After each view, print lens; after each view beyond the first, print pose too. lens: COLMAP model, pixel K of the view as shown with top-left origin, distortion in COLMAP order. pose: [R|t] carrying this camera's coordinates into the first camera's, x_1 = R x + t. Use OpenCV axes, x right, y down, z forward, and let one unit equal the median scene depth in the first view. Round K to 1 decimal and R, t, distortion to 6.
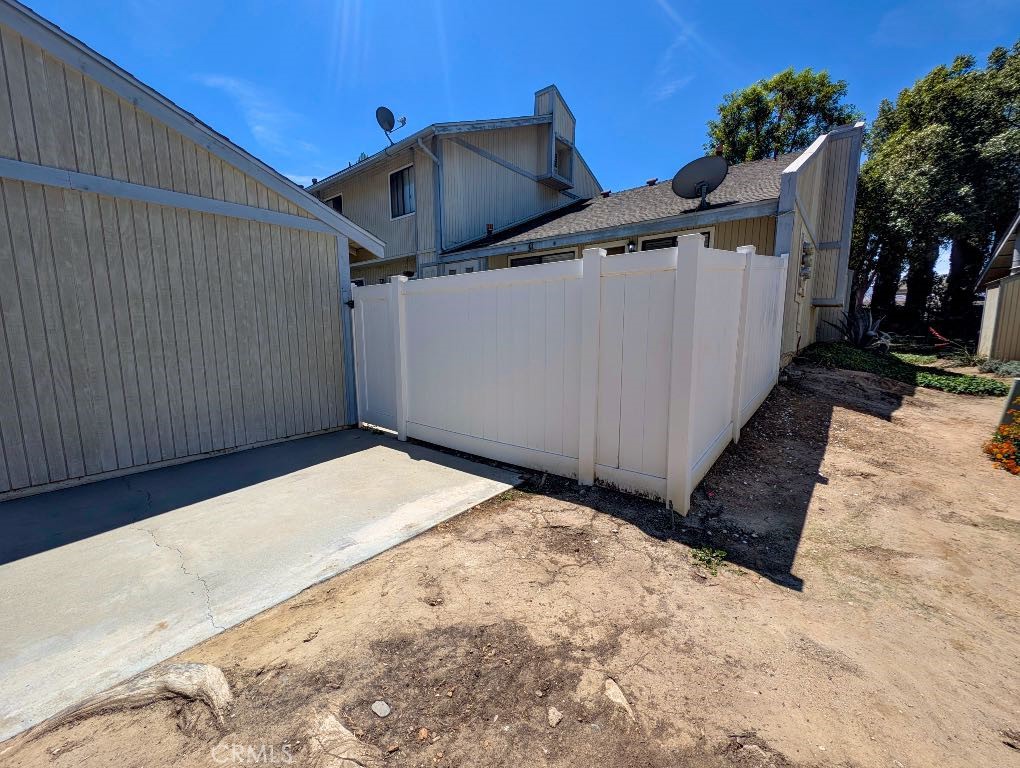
lens RADIAL K [[396.0, 0, 510.0], [0, 396.0, 384.0], [0, 0, 1]] dist [-0.002385, -0.000035]
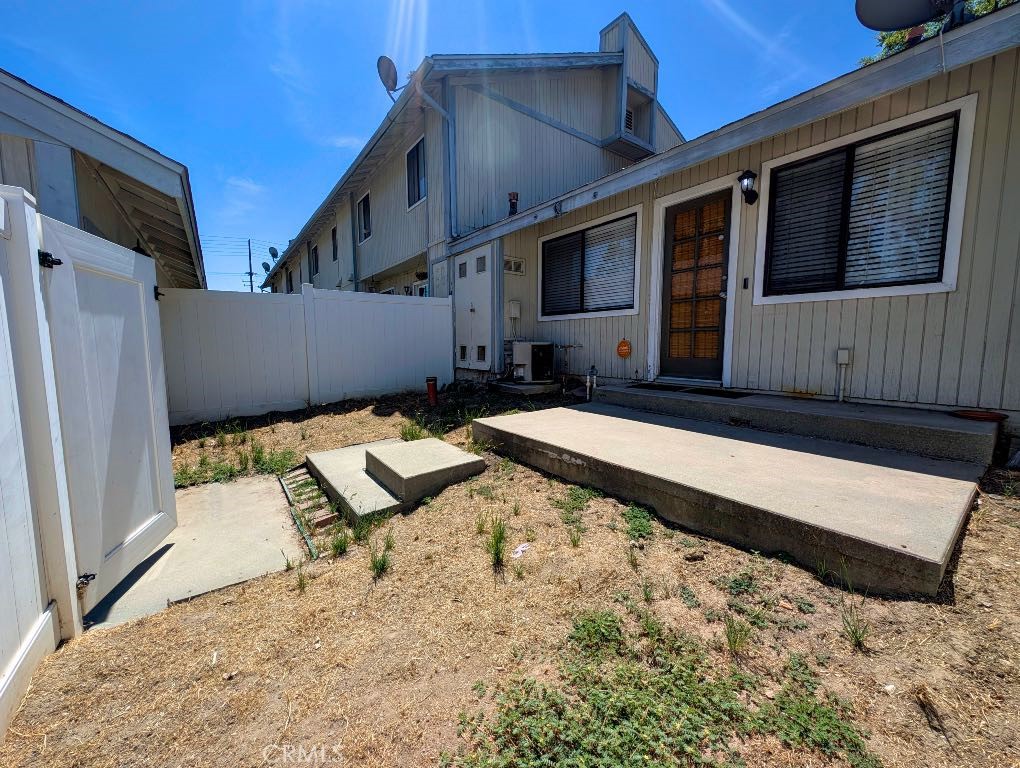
lens RADIAL K [[393.7, 0, 510.0], [0, 393.7, 384.0], [0, 0, 1]] dist [-0.000315, -0.000604]
pose [[0.973880, 0.016263, -0.226479, 0.082255], [-0.025712, 0.998915, -0.038835, -0.040534], [0.225601, 0.043644, 0.973242, 0.286814]]
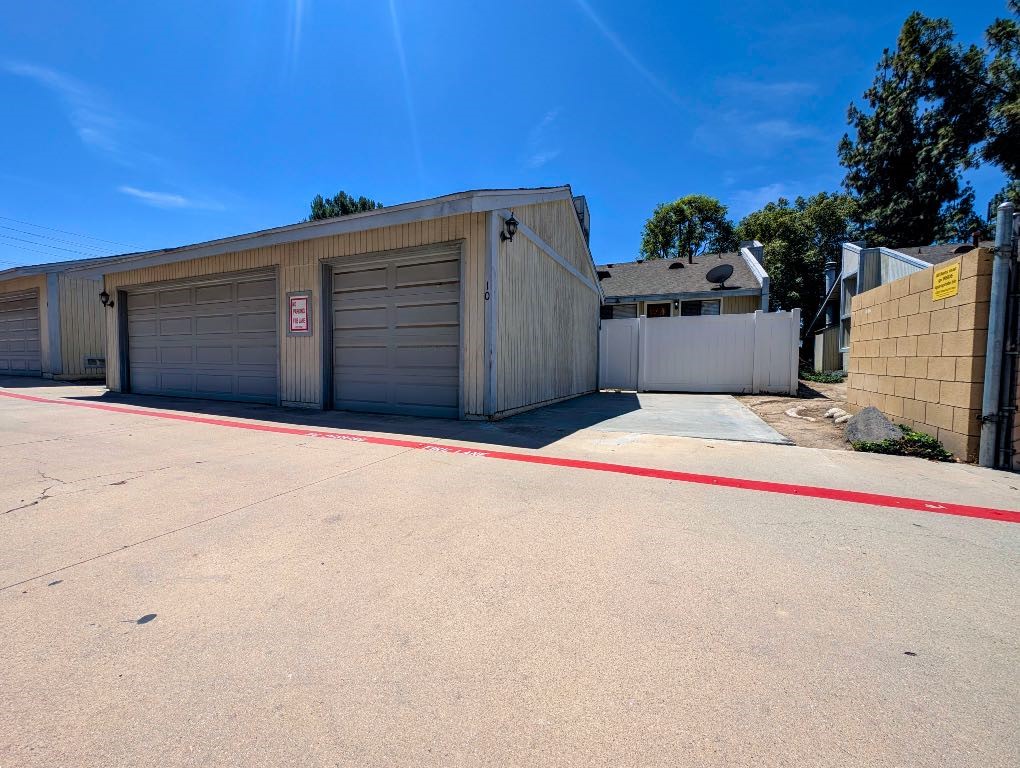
lens RADIAL K [[396.0, 0, 510.0], [0, 396.0, 384.0], [0, 0, 1]] dist [-0.002385, -0.000035]
pose [[0.963670, -0.001520, 0.267090, -0.567578], [0.027112, 0.995376, -0.092154, 0.102687], [-0.265715, 0.096047, 0.959255, -0.311625]]
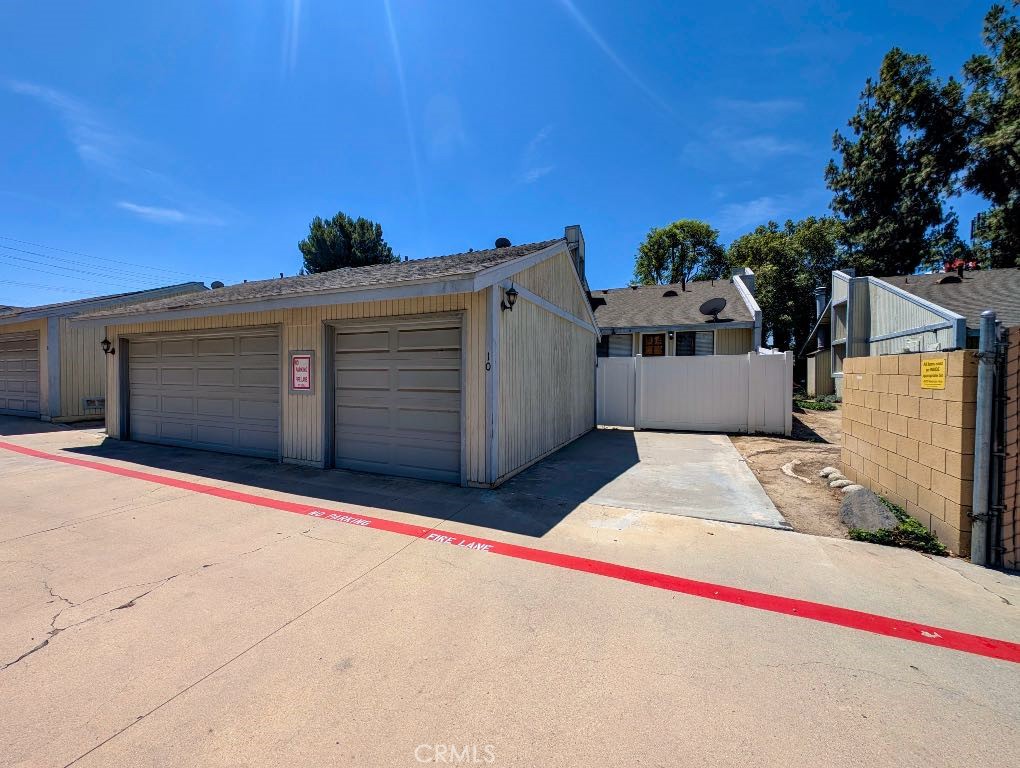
lens RADIAL K [[393.7, 0, 510.0], [0, 393.7, 384.0], [0, 0, 1]] dist [-0.000315, -0.000604]
pose [[0.961224, 0.000427, 0.275767, -0.572952], [0.033636, 0.992351, -0.118780, 0.047098], [-0.273708, 0.123450, 0.953857, -0.321110]]
